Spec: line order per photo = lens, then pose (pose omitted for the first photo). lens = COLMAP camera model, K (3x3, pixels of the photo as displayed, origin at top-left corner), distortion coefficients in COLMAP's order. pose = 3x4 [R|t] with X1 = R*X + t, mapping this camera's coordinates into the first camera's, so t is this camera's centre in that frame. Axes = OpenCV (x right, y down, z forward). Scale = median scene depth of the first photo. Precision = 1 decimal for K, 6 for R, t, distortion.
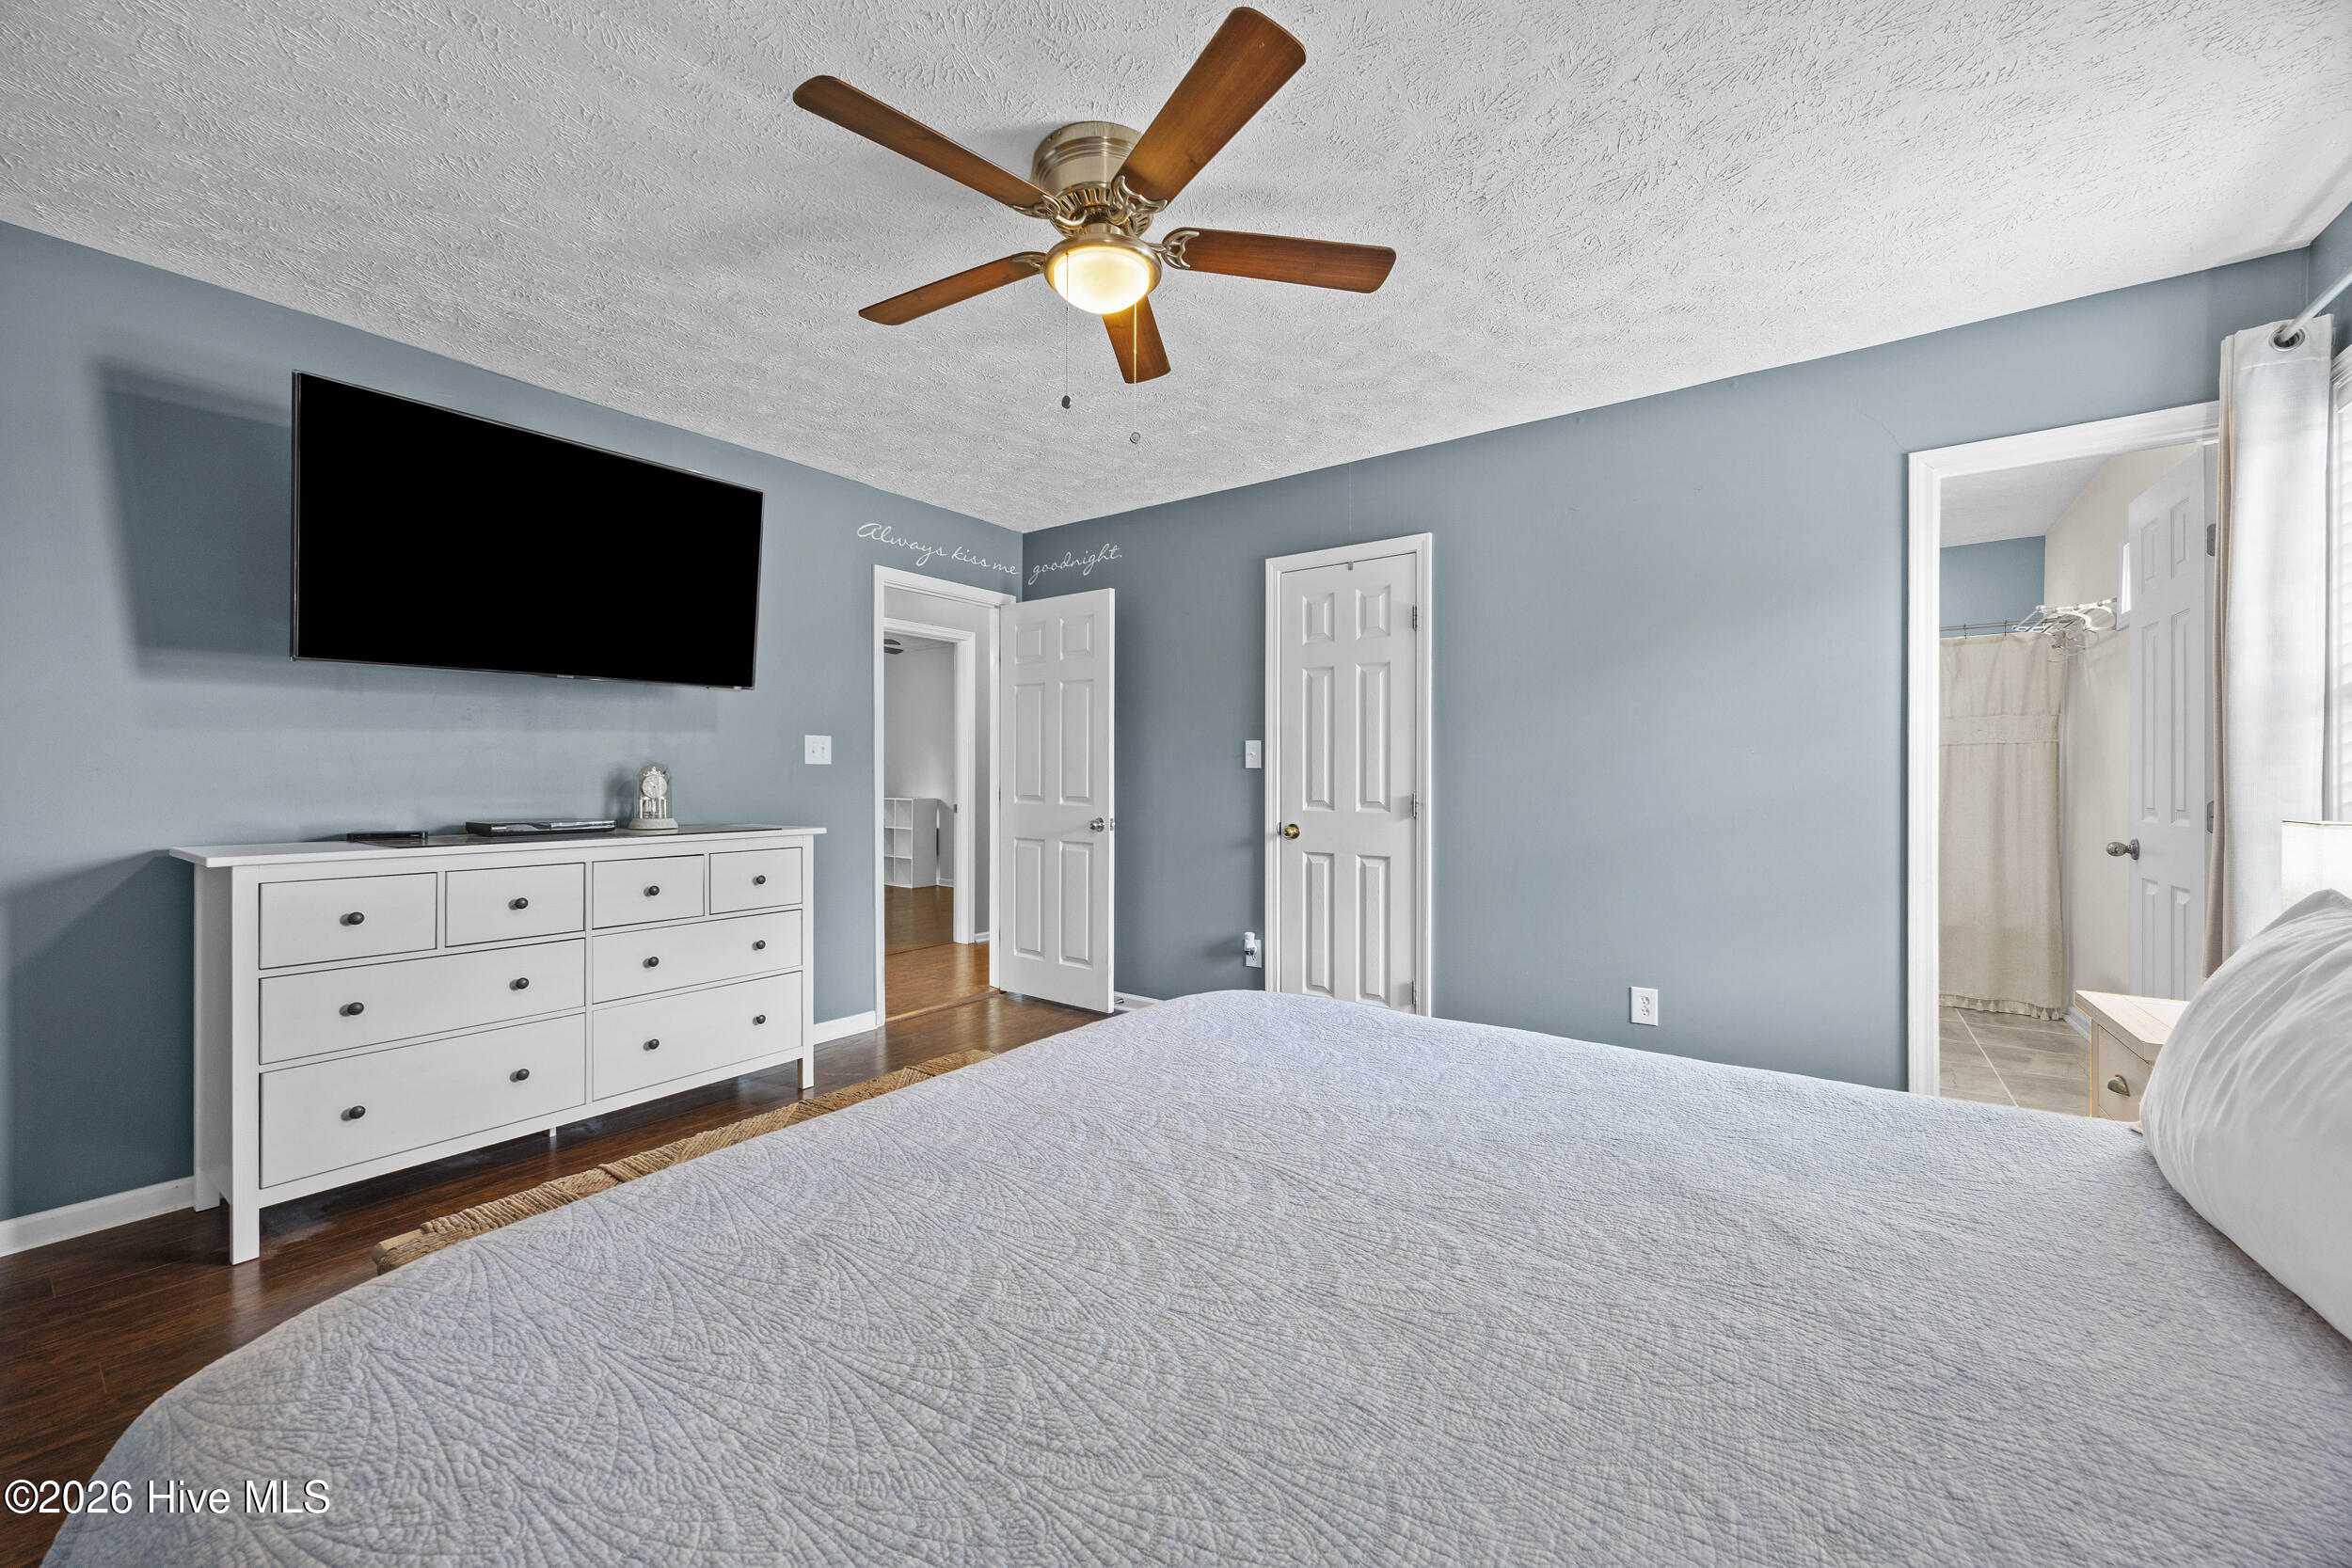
lens RADIAL K [[921.5, 0, 1175.9], [0, 921.5, 780.3], [0, 0, 1]] dist [0.001377, 0.000240]
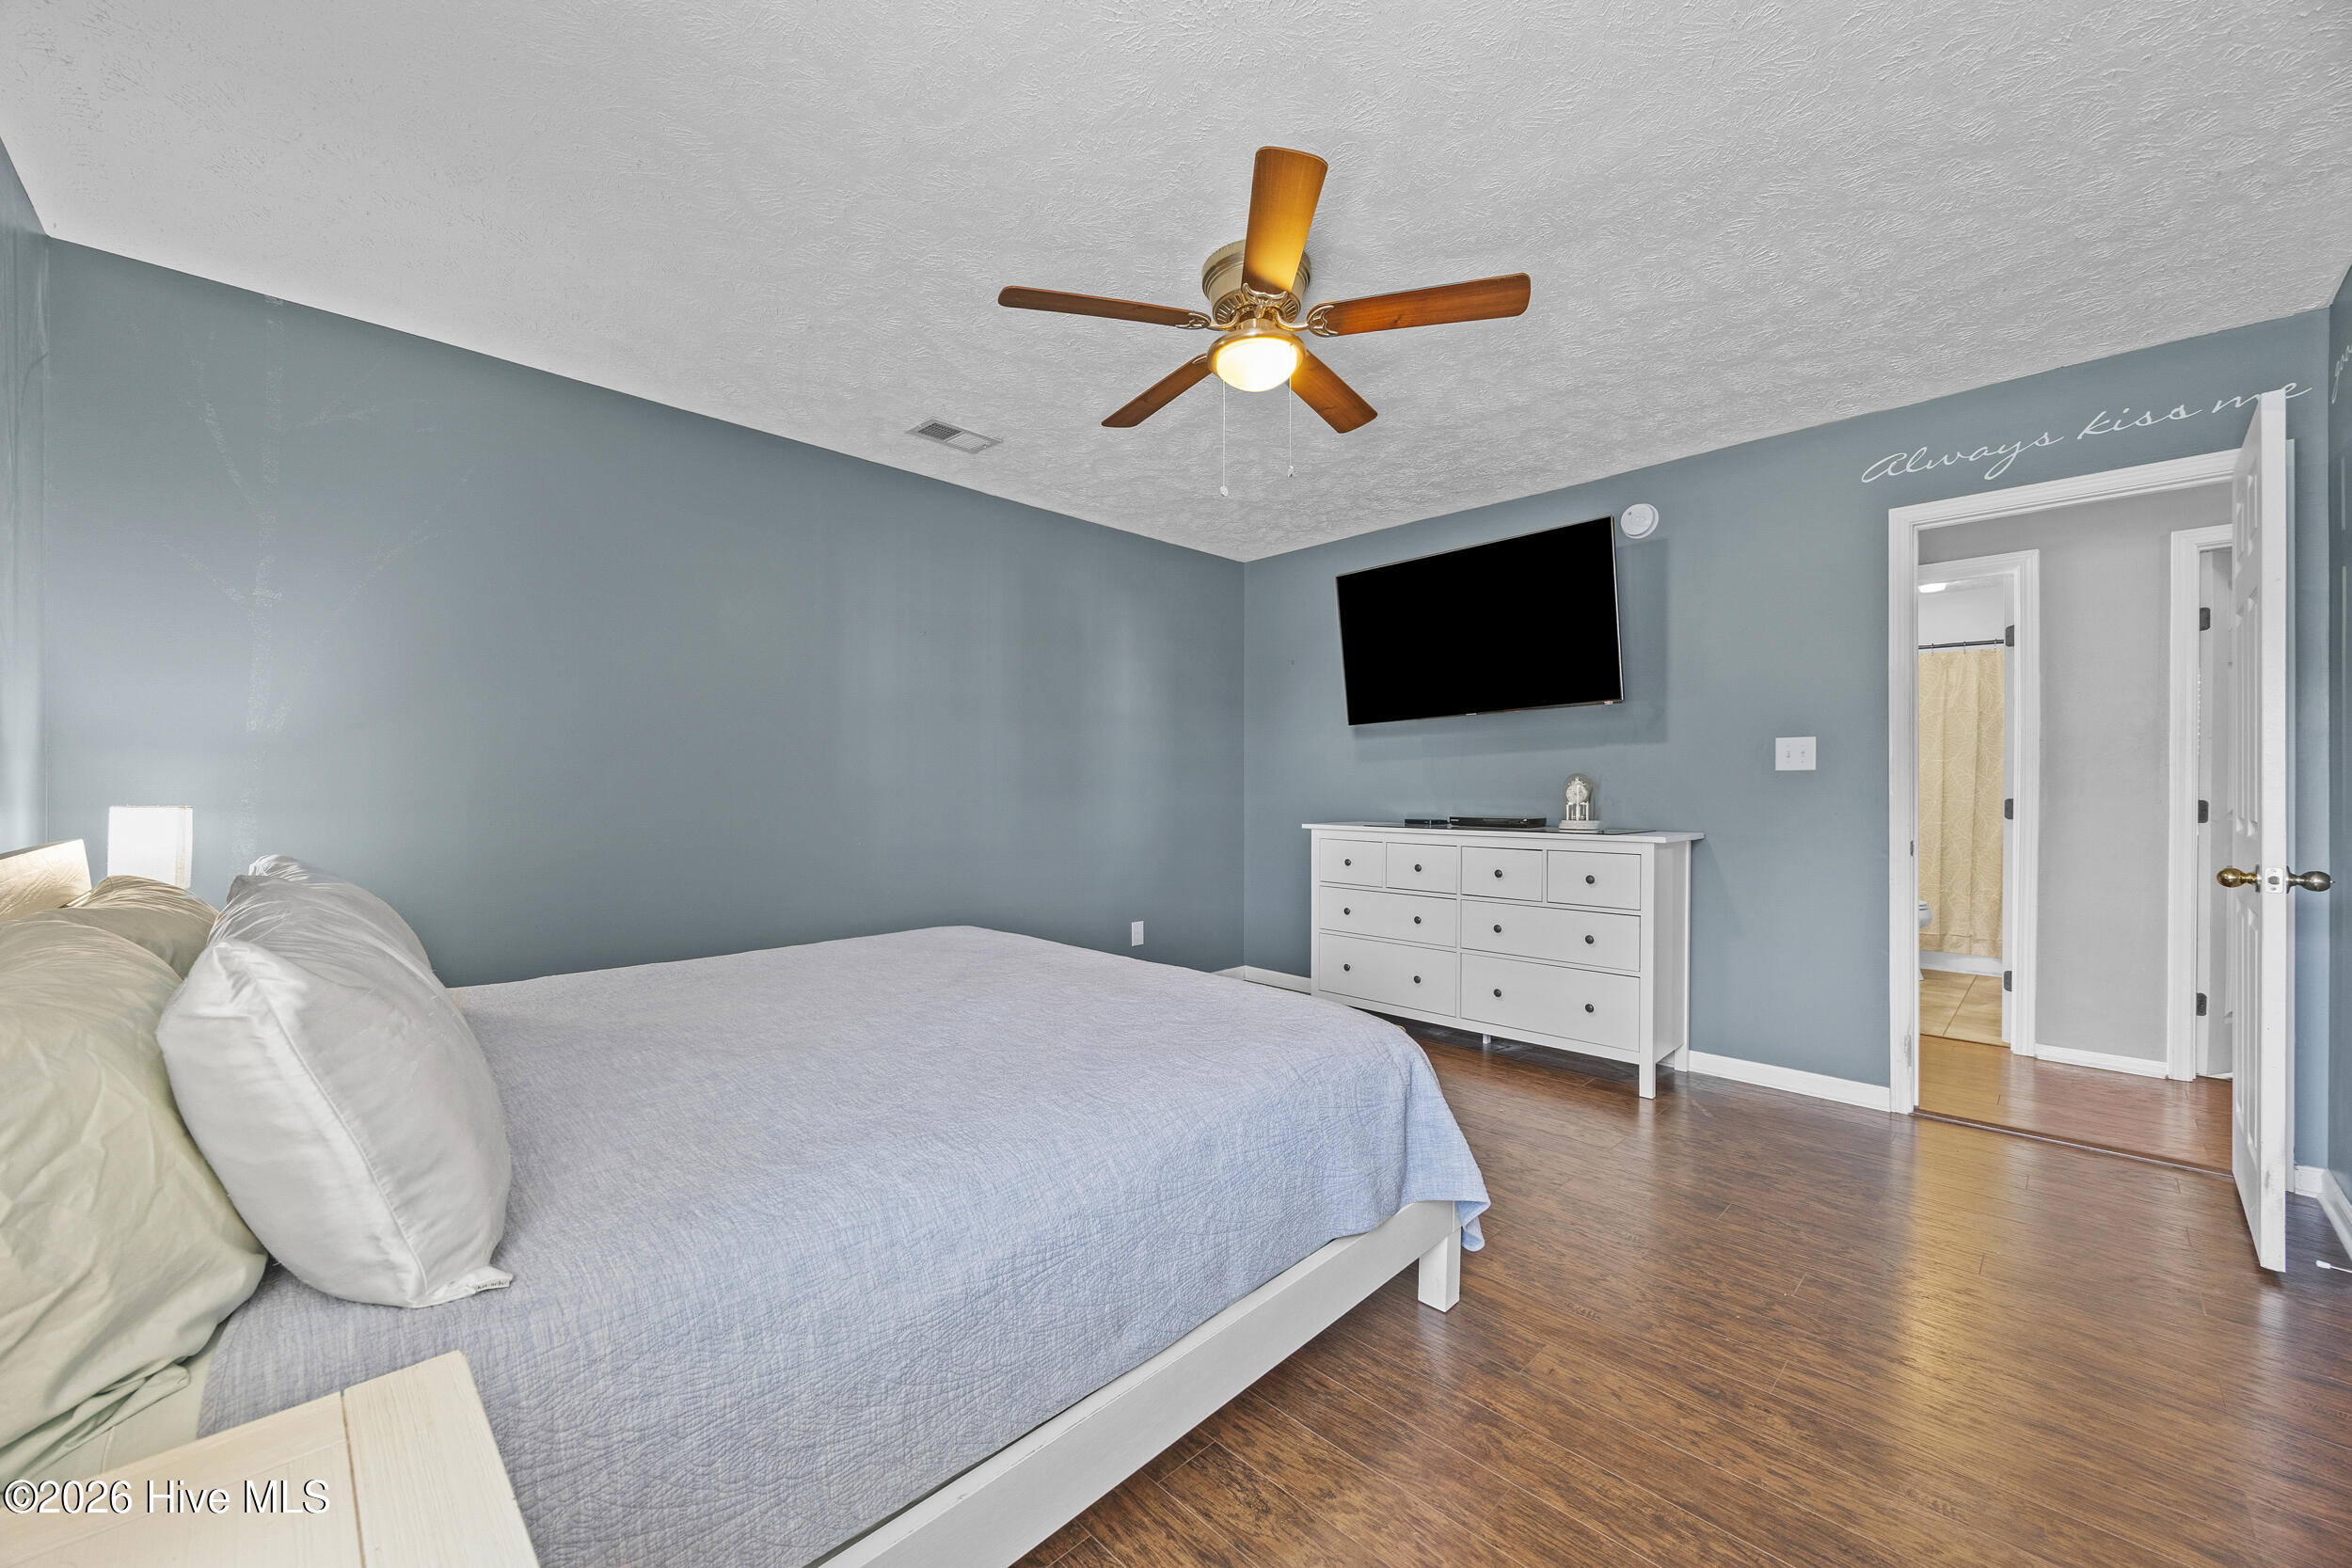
lens RADIAL K [[921.5, 0, 1165.3], [0, 921.5, 789.6], [0, 0, 1]] dist [0.001377, 0.000240]
pose [[-0.213032, -0.005507, -0.977030, 0.698801], [-0.008363, 0.999958, -0.003813, 0.010598], [0.977010, 0.007358, -0.213069, 0.725027]]
